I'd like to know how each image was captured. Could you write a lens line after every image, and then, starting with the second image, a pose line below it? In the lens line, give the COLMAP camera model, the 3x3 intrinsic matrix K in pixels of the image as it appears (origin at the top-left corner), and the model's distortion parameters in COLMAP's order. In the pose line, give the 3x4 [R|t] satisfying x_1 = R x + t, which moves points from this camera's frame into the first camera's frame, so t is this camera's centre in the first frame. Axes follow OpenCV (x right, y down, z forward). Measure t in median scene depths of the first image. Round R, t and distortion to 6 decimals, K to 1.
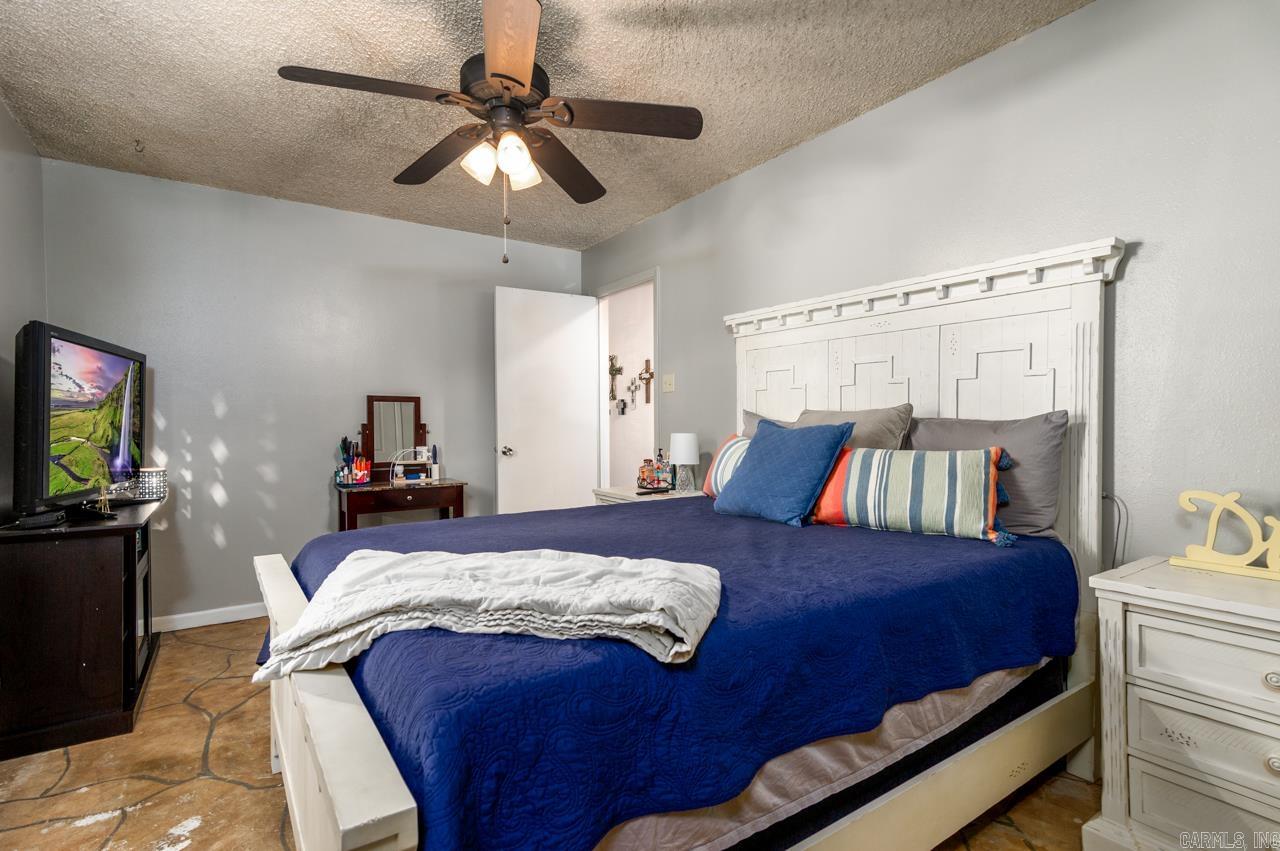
lens RADIAL K [[621.8, 0, 645.0], [0, 621.8, 421.8], [0, 0, 1]] dist [0.016960, 0.001230]
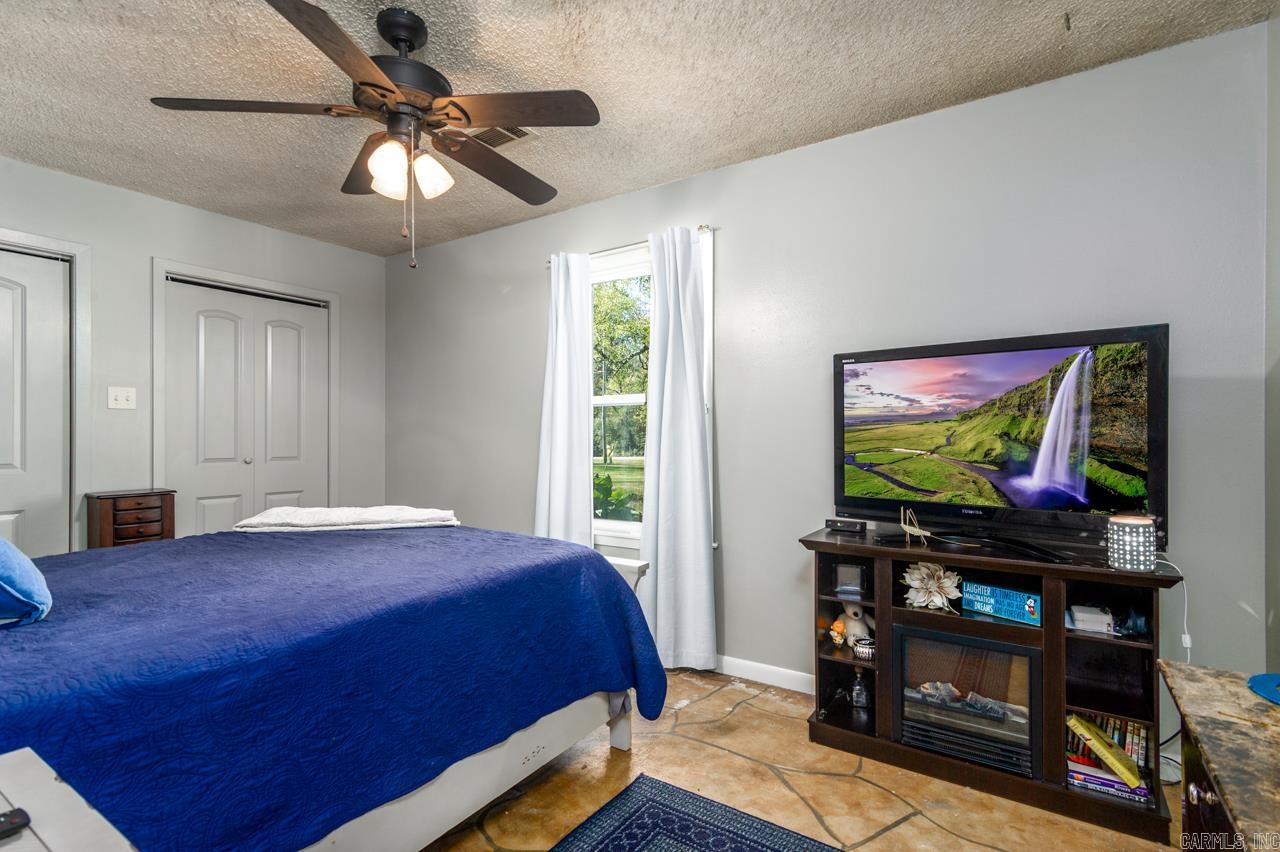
lens RADIAL K [[621.8, 0, 637.4], [0, 621.8, 428.0], [0, 0, 1]] dist [0.016960, 0.001230]
pose [[-0.918567, -0.001578, -0.395261, -0.142522], [-0.005210, 0.999953, 0.008116, -0.018706], [0.395230, 0.009515, -0.918533, 1.651017]]
